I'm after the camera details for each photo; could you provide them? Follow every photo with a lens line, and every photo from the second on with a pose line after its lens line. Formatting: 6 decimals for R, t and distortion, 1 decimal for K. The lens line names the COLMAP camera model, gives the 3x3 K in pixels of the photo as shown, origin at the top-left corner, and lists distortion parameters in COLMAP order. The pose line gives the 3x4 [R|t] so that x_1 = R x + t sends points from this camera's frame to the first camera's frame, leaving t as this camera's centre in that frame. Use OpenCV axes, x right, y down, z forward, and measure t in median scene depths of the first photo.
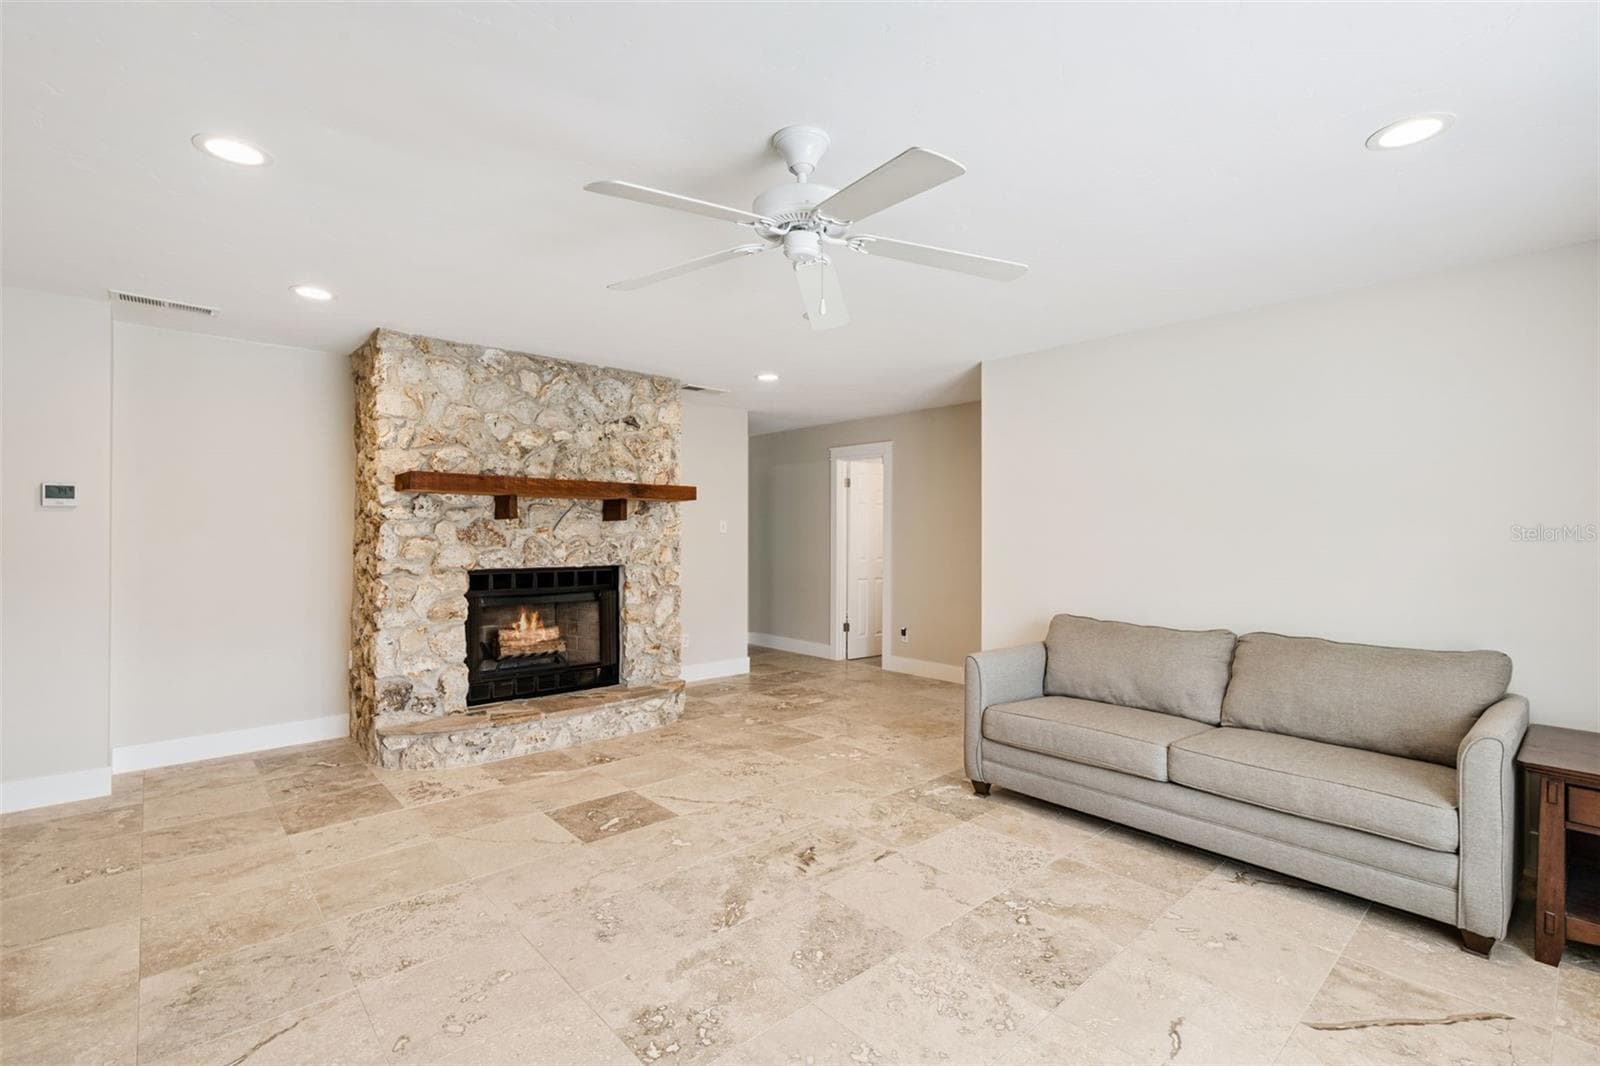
lens RADIAL K [[713.4, 0, 800.0], [0, 713.4, 533.0], [0, 0, 1]] dist [-0.000095, 0.000216]
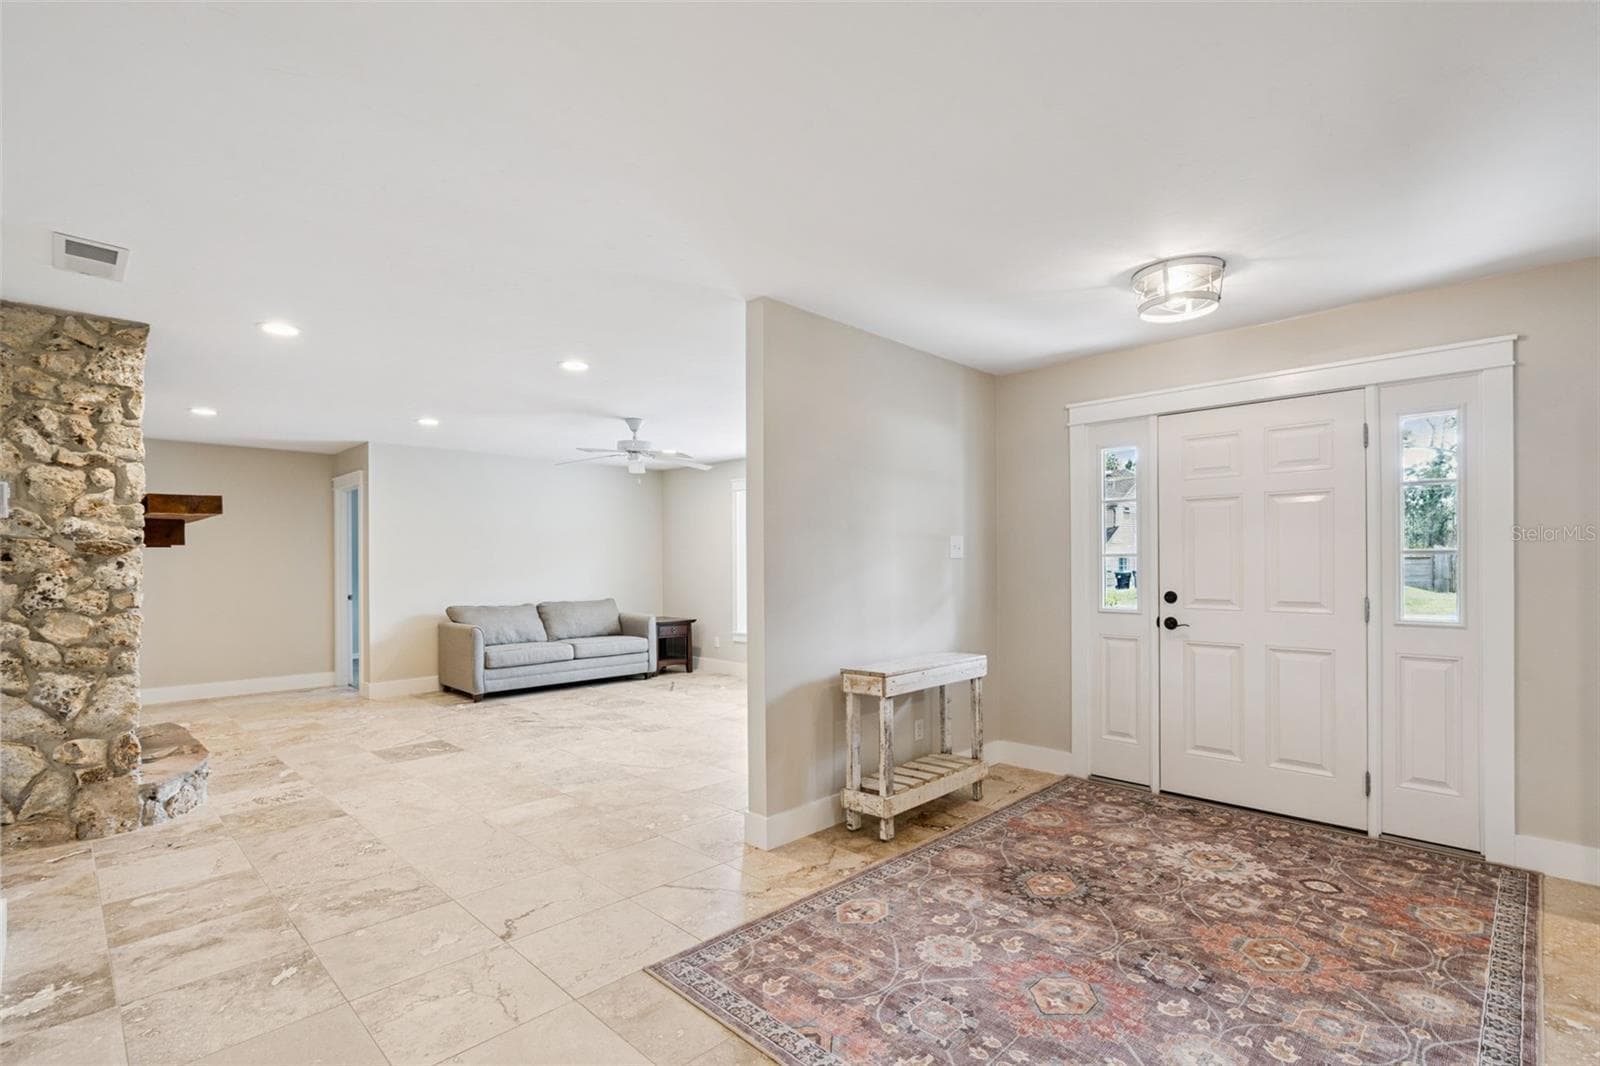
lens RADIAL K [[713.4, 0, 800.0], [0, 713.4, 533.0], [0, 0, 1]] dist [-0.000095, 0.000216]
pose [[-0.040355, 0.036391, 0.998522, -1.697345], [-0.001564, 0.999333, -0.036484, -0.002405], [-0.999184, -0.003034, -0.040271, 0.259818]]
